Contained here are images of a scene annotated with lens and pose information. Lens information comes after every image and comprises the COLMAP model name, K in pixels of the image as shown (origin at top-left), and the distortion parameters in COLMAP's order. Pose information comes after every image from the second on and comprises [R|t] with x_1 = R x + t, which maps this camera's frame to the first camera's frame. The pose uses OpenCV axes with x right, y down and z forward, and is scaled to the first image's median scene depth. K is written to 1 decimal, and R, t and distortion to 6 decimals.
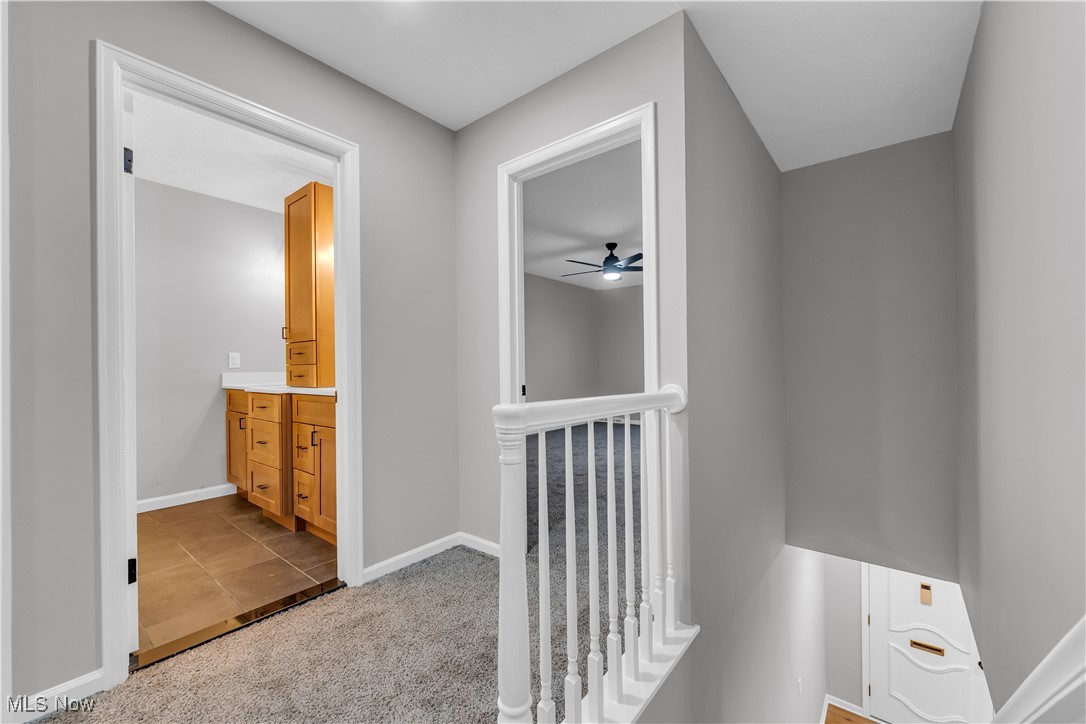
lens RADIAL K [[434.9, 0, 543.0], [0, 434.9, 362.0], [0, 0, 1]] dist [0.000324, -0.000352]
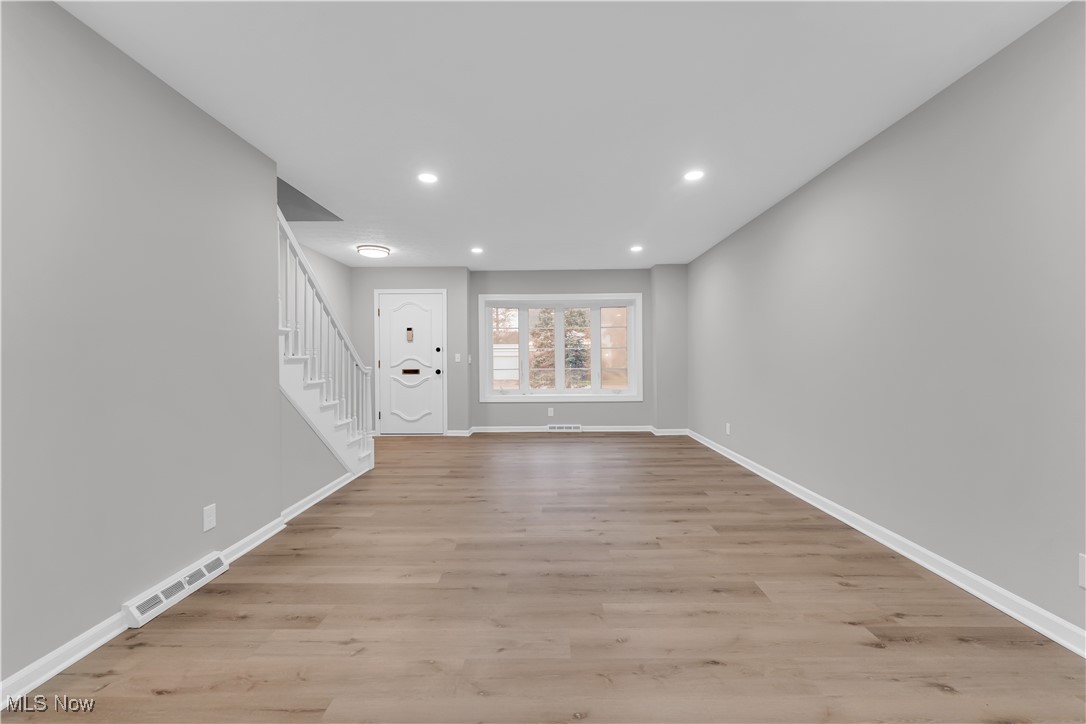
lens RADIAL K [[431.5, 0, 543.0], [0, 431.5, 362.0], [0, 0, 1]] dist [-0.001731, -0.000196]
pose [[0.785979, -0.003199, 0.618244, 0.335388], [-0.001500, 0.999974, 0.007081, 0.611939], [-0.618251, -0.006493, 0.785954, -0.409769]]
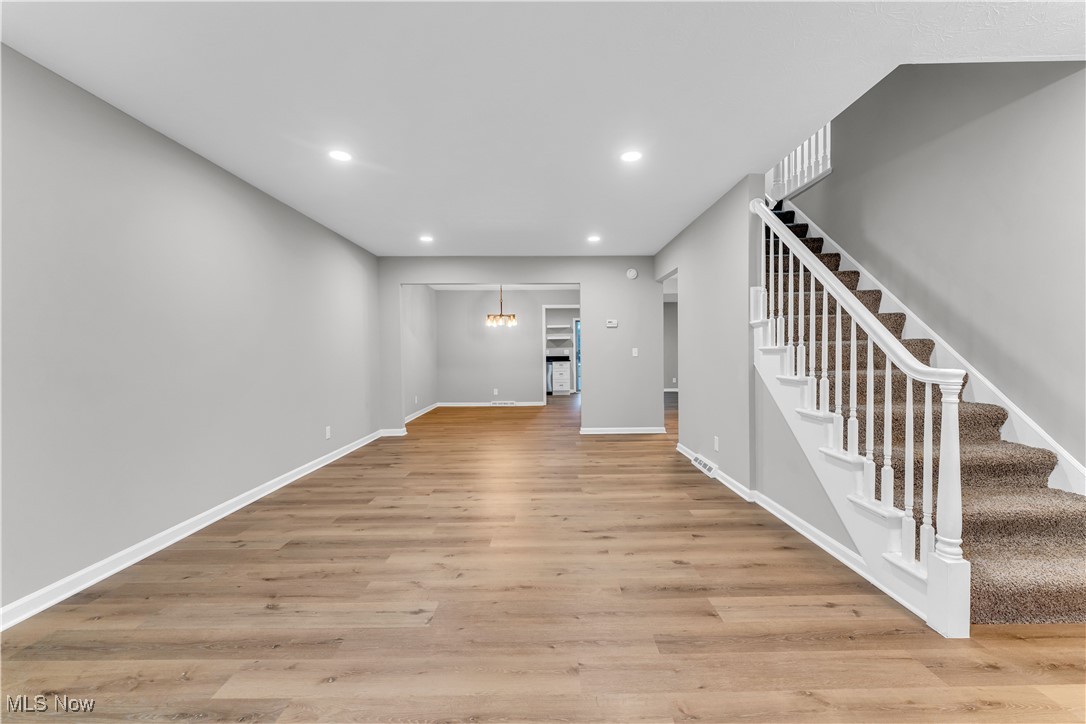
lens RADIAL K [[434.9, 0, 543.0], [0, 434.9, 362.0], [0, 0, 1]] dist [0.000324, -0.000352]
pose [[-0.778475, 0.029366, -0.626988, 1.169509], [0.020695, 0.999563, 0.021122, 0.610712], [0.627334, 0.003468, -0.778742, 0.719389]]
